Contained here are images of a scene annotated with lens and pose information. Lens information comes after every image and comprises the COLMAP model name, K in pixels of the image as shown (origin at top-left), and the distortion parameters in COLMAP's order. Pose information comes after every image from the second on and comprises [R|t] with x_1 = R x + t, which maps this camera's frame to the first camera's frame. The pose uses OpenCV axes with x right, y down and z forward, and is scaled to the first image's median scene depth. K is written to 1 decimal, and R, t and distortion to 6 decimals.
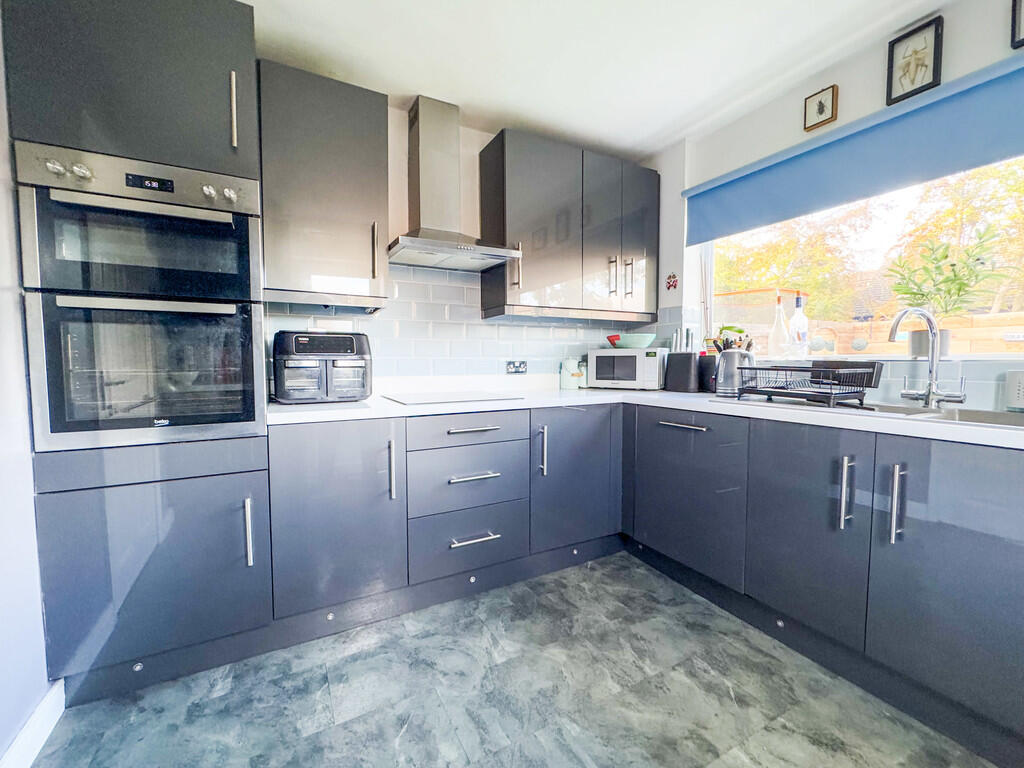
lens RADIAL K [[404.9, 0, 502.2], [0, 404.9, 380.5], [0, 0, 1]] dist [-0.011677, 0.000206]
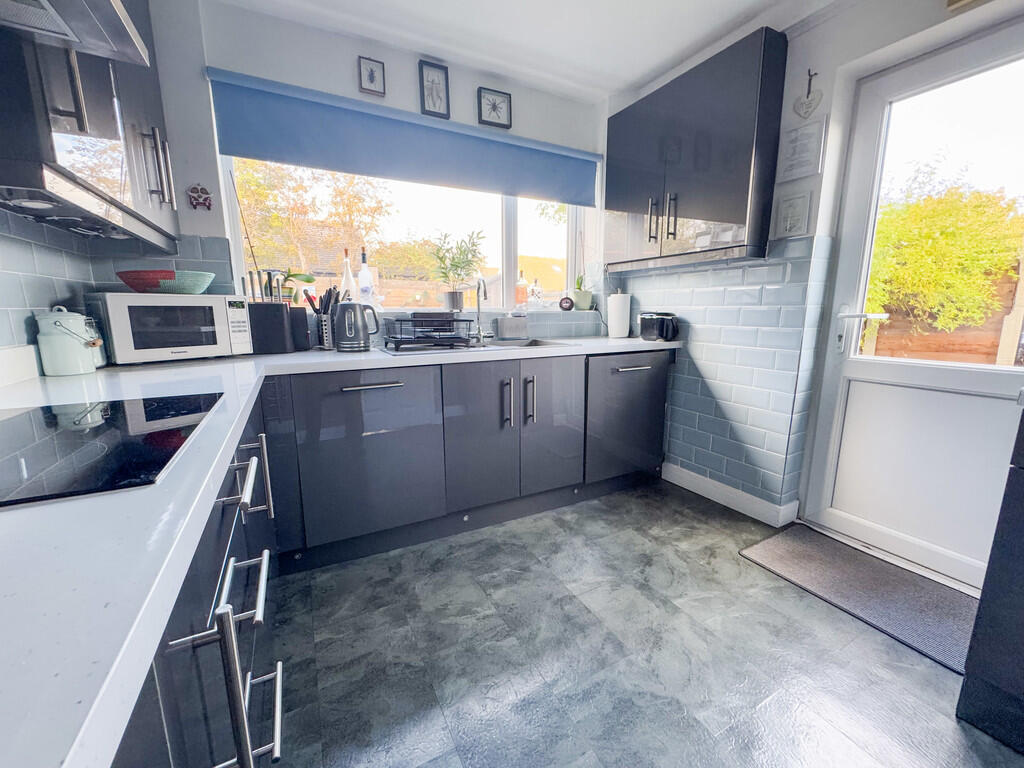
lens RADIAL K [[404.9, 0, 504.9], [0, 404.9, 385.4], [0, 0, 1]] dist [-0.011677, 0.000206]
pose [[0.020713, -0.174239, 0.984486, -0.469440], [0.055713, 0.983368, 0.172869, -0.031317], [-0.998232, 0.051268, 0.030076, 0.743620]]
